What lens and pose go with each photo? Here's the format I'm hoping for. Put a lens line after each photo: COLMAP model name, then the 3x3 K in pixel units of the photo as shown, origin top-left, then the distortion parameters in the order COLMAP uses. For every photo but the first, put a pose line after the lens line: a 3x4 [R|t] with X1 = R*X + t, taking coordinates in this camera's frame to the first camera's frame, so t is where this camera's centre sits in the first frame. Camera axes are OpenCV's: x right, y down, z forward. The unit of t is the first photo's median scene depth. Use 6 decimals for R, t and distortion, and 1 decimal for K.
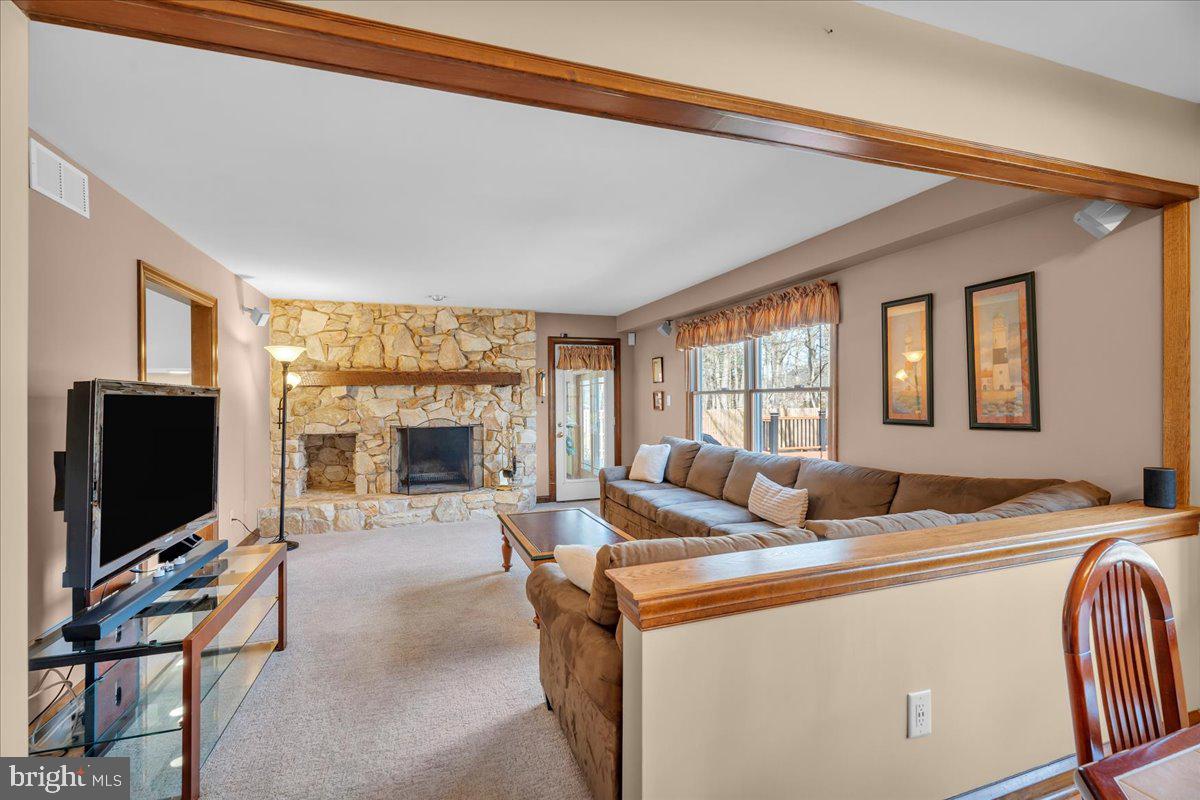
lens RADIAL K [[540.4, 0, 610.3], [0, 540.4, 393.8], [0, 0, 1]] dist [-0.003928, -0.000826]
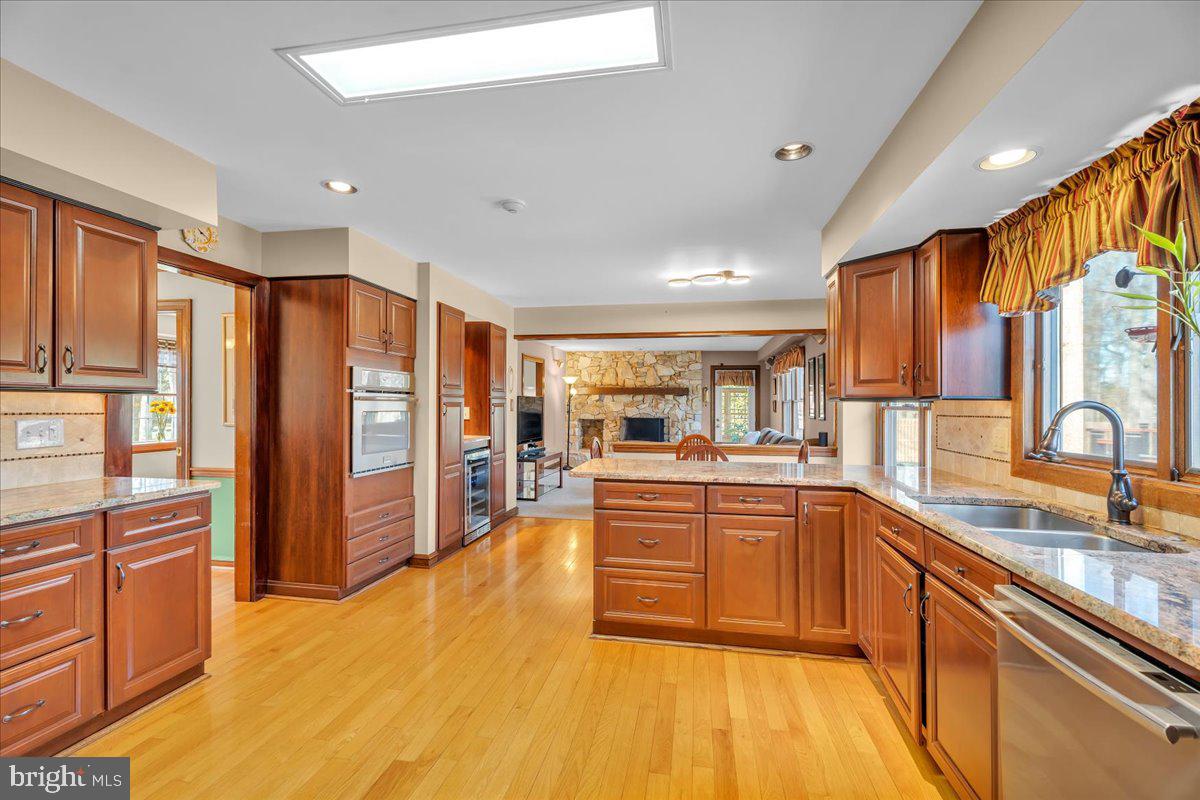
lens RADIAL K [[540.4, 0, 609.2], [0, 540.4, 404.6], [0, 0, 1]] dist [-0.003928, -0.000826]
pose [[0.866941, 0.021912, -0.497929, 0.496009], [-0.016085, 0.999743, 0.015990, -0.010114], [0.498151, -0.005854, 0.867071, -0.647412]]
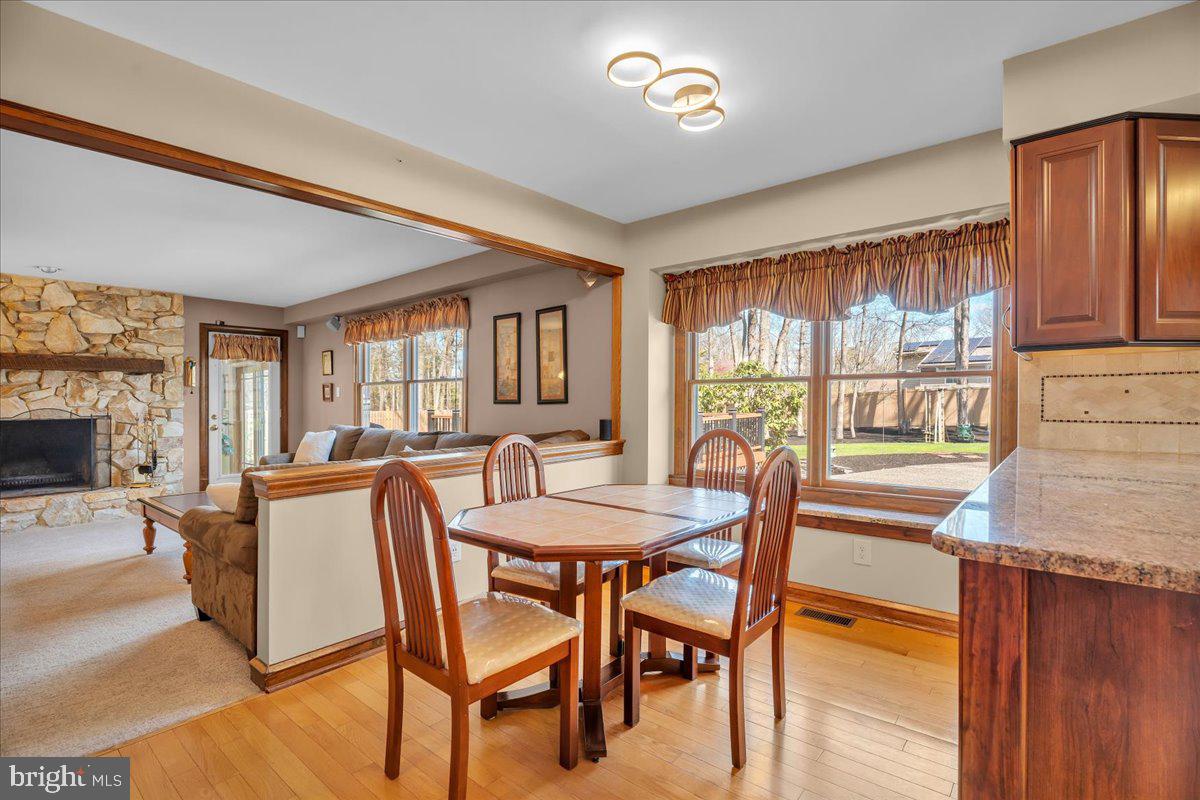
lens RADIAL K [[540.4, 0, 580.2], [0, 540.4, 397.0], [0, 0, 1]] dist [-0.003928, -0.000826]
pose [[0.876514, 0.007602, 0.481316, 0.016587], [-0.009454, 0.999954, 0.001424, 0.017596], [-0.481283, -0.005799, 0.876546, -0.163391]]
